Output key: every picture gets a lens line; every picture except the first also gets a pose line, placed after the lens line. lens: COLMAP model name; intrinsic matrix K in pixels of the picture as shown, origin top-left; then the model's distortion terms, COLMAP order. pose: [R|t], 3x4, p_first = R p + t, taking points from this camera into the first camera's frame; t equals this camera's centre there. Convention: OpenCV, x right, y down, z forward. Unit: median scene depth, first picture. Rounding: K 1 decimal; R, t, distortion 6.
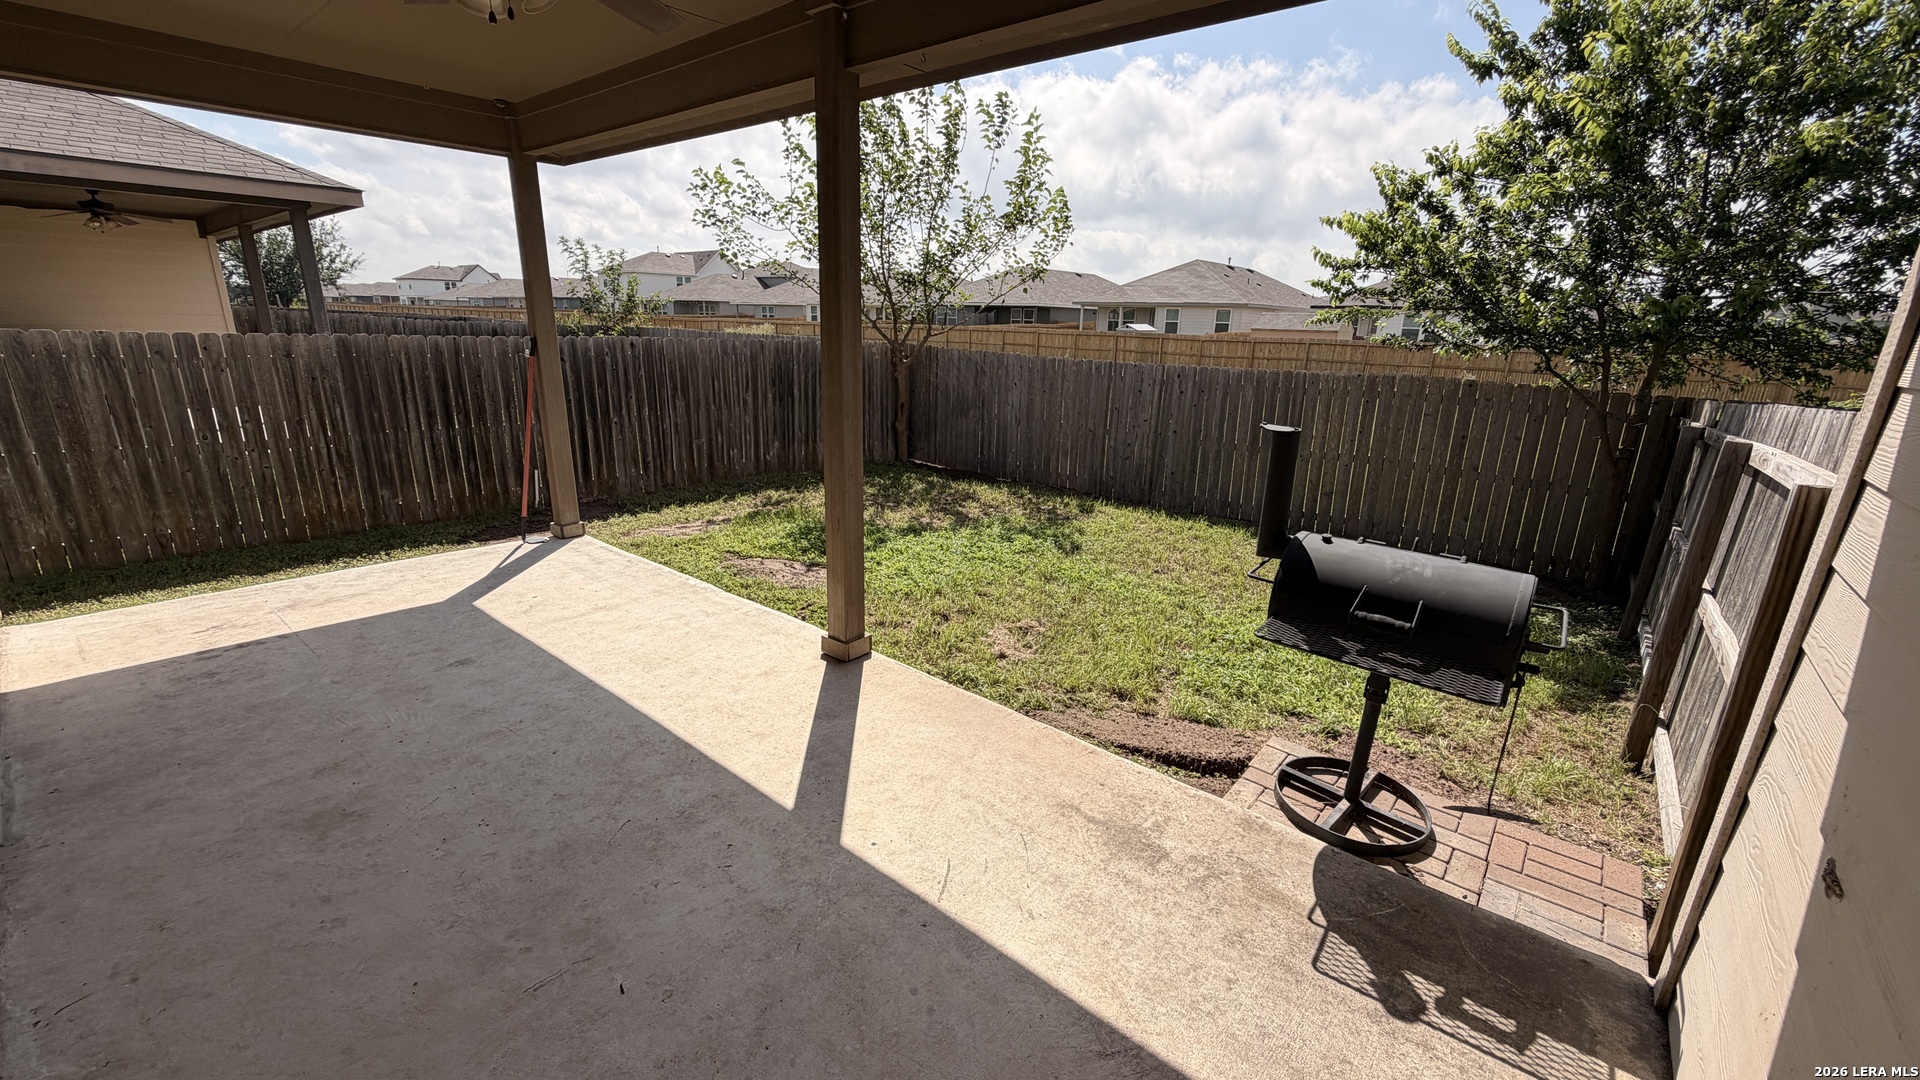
lens RADIAL K [[758.9, 0, 952.4], [0, 758.9, 551.4], [0, 0, 1]] dist [0.004677, 0.000546]
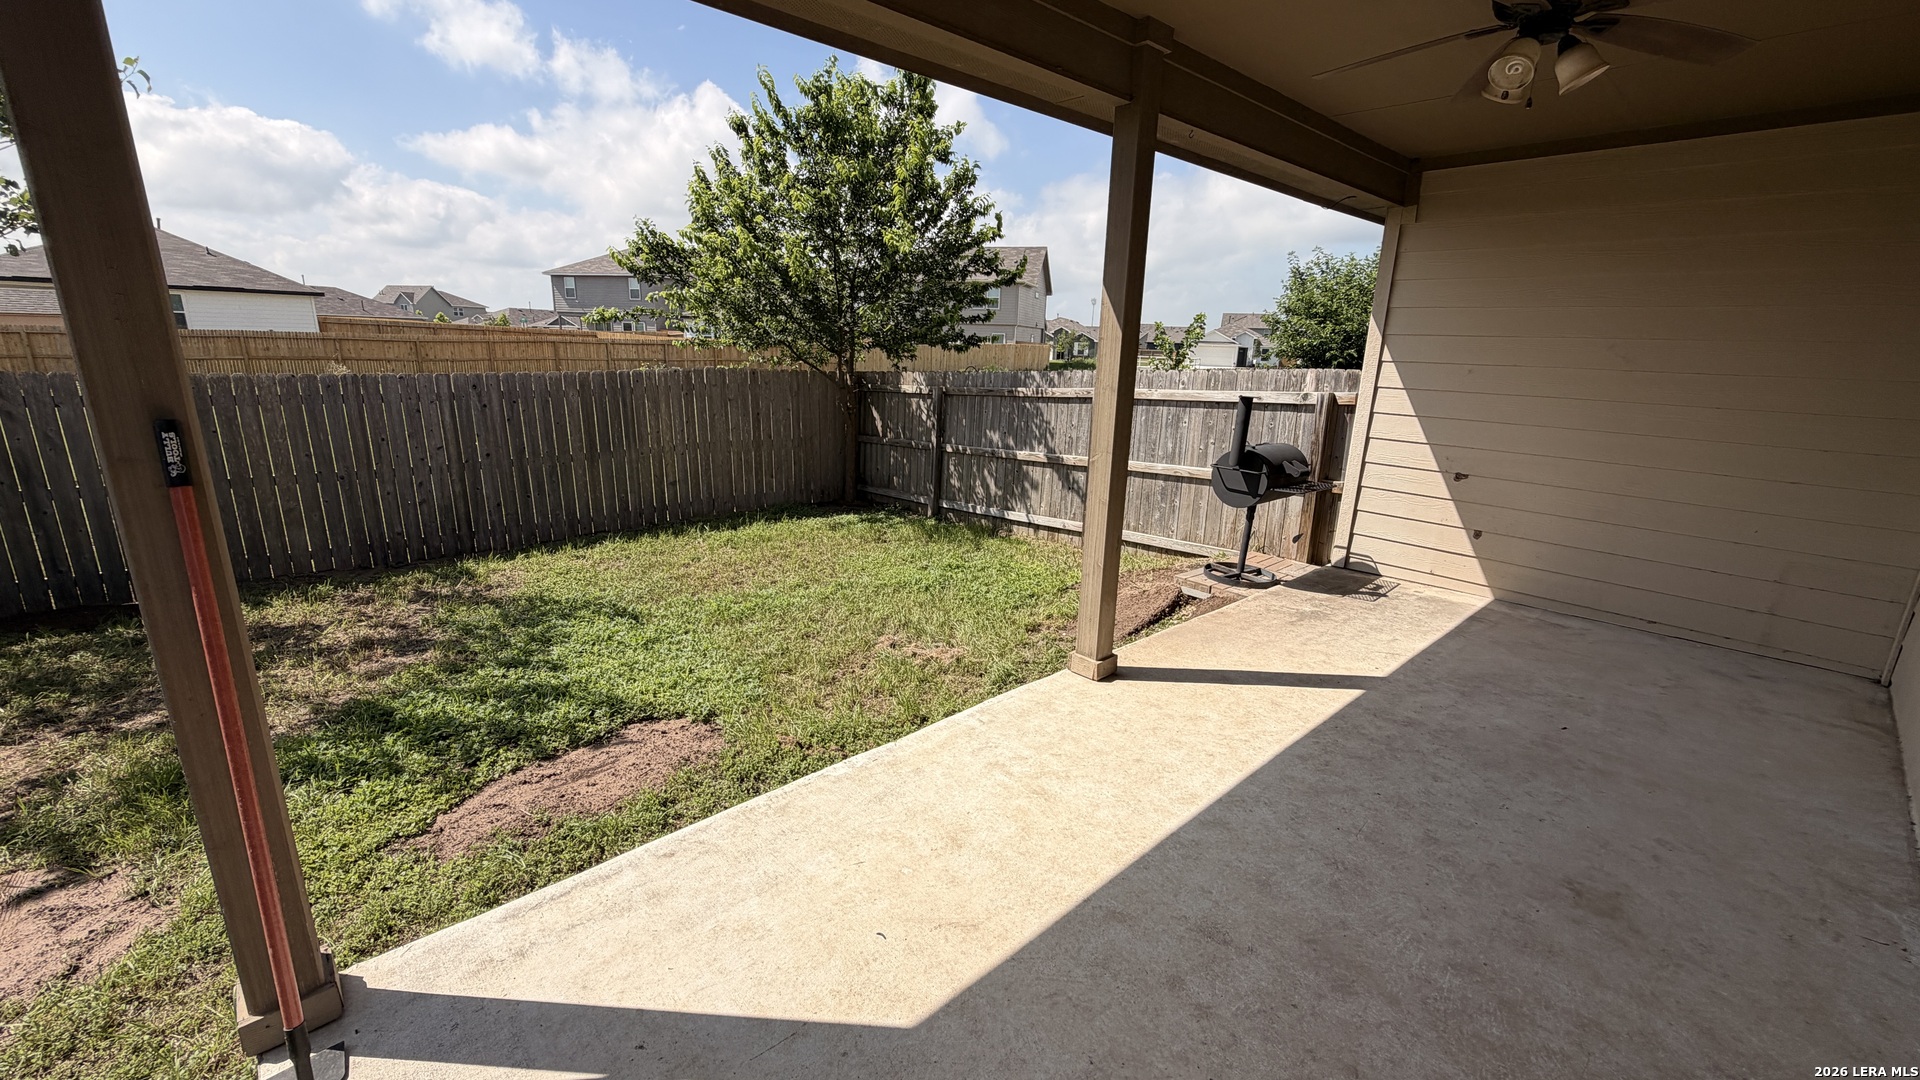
lens RADIAL K [[776.2, 0, 960.0], [0, 776.2, 540.0], [0, 0, 1]] dist [0.000752, 0.000125]
pose [[0.120512, -0.269716, 0.955369, -1.532031], [0.267831, 0.935529, 0.230330, -0.435893], [-0.955899, 0.228120, 0.184981, 1.323644]]
